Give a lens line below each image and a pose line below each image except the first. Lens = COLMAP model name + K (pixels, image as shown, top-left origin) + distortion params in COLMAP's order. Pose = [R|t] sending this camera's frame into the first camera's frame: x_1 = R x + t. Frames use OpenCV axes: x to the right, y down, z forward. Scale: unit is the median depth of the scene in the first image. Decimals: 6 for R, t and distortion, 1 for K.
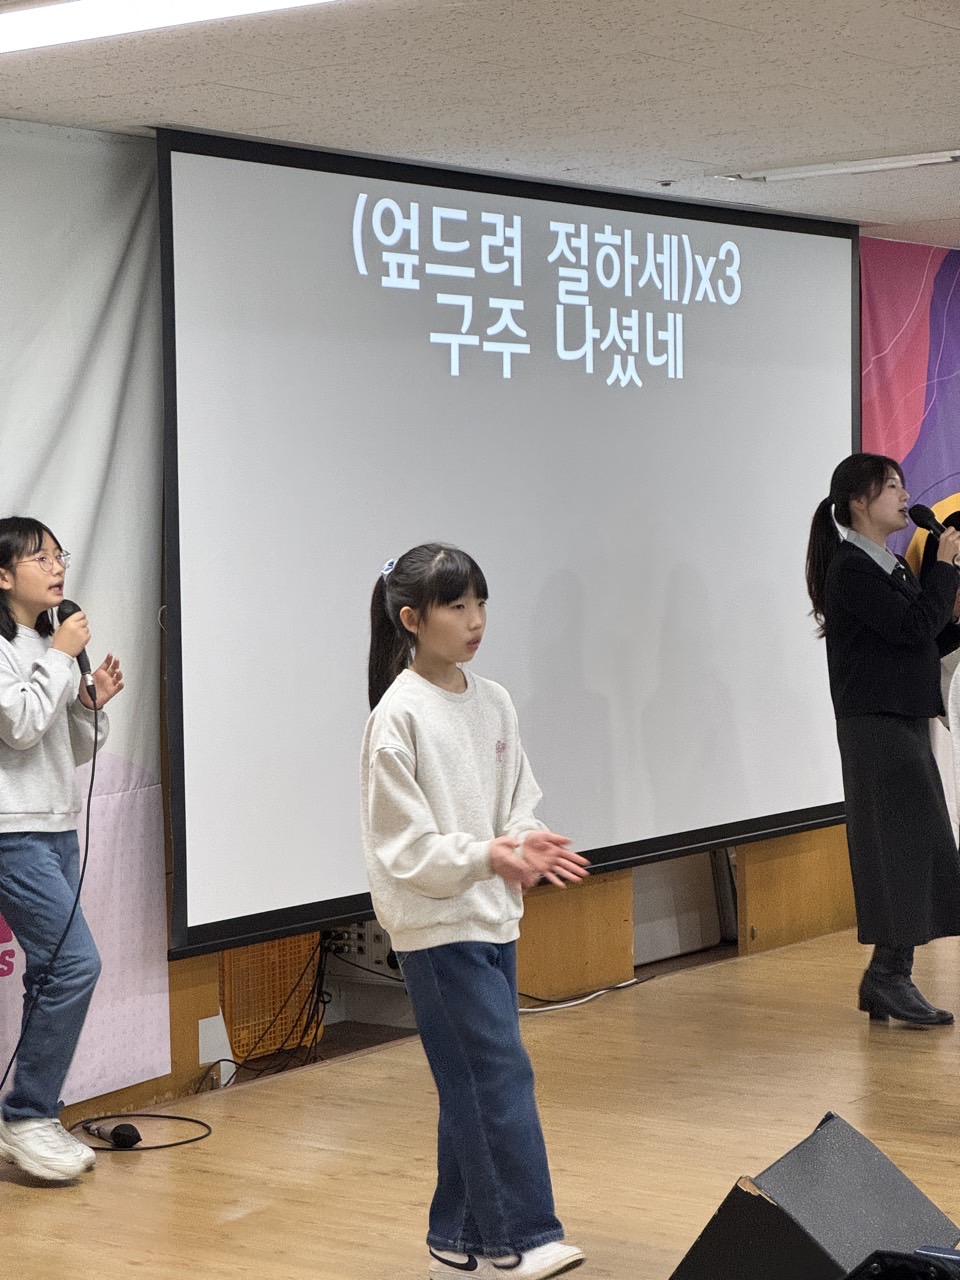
lens RADIAL K [[2849.6, 0, 480.0], [0, 2849.6, 640.0], [0, 0, 1]] dist [-0.234856, 6.697230]
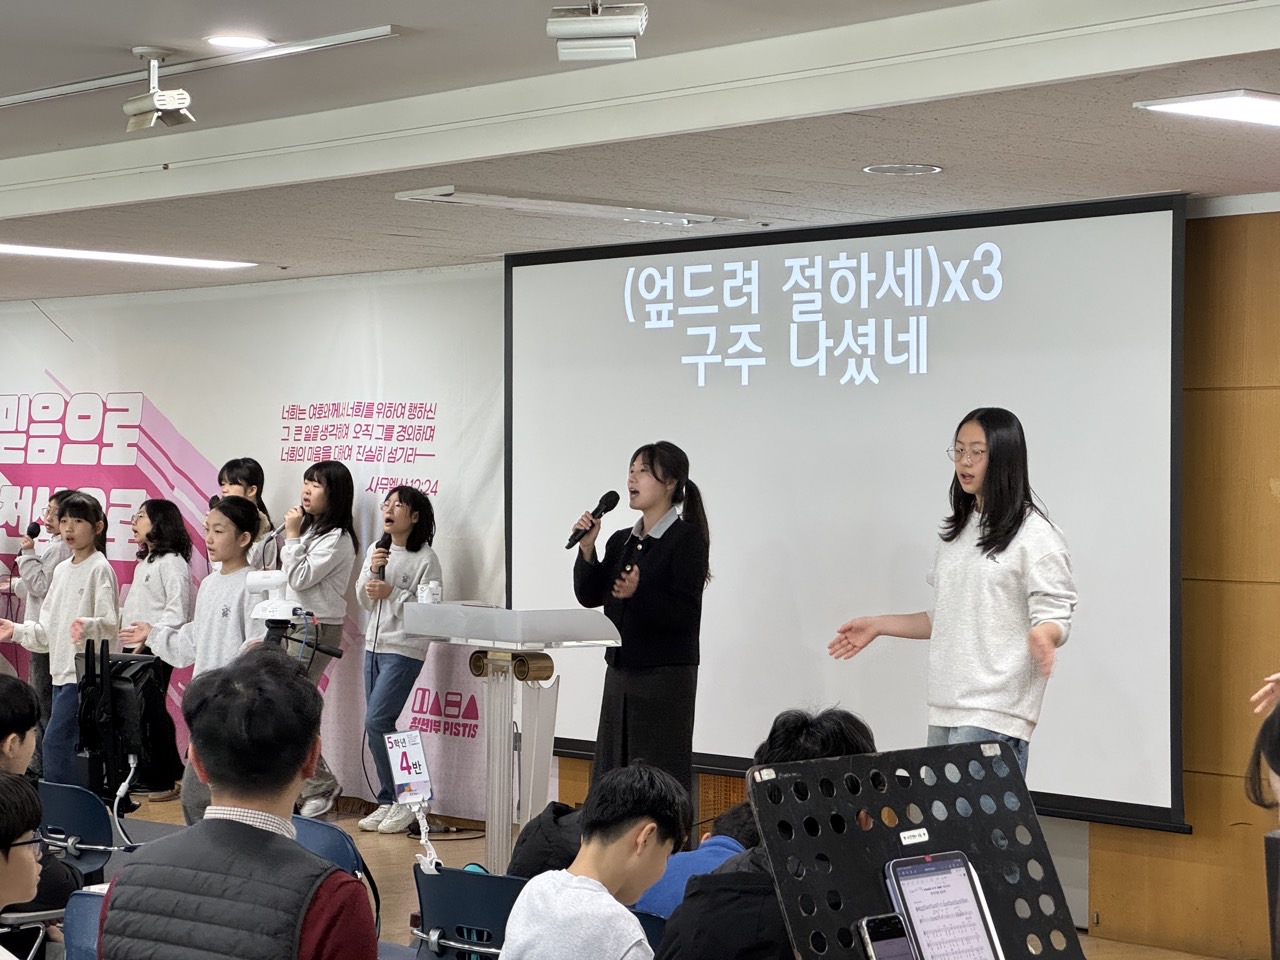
lens RADIAL K [[2849.6, 0, 640.0], [0, 2849.6, 480.0], [0, 0, 1]] dist [-0.234856, 6.697230]
pose [[-0.211005, 0.005774, -0.977468, 1.265419], [-0.059109, 0.998077, 0.018656, -0.067807], [0.975696, 0.061714, -0.210258, 1.194748]]
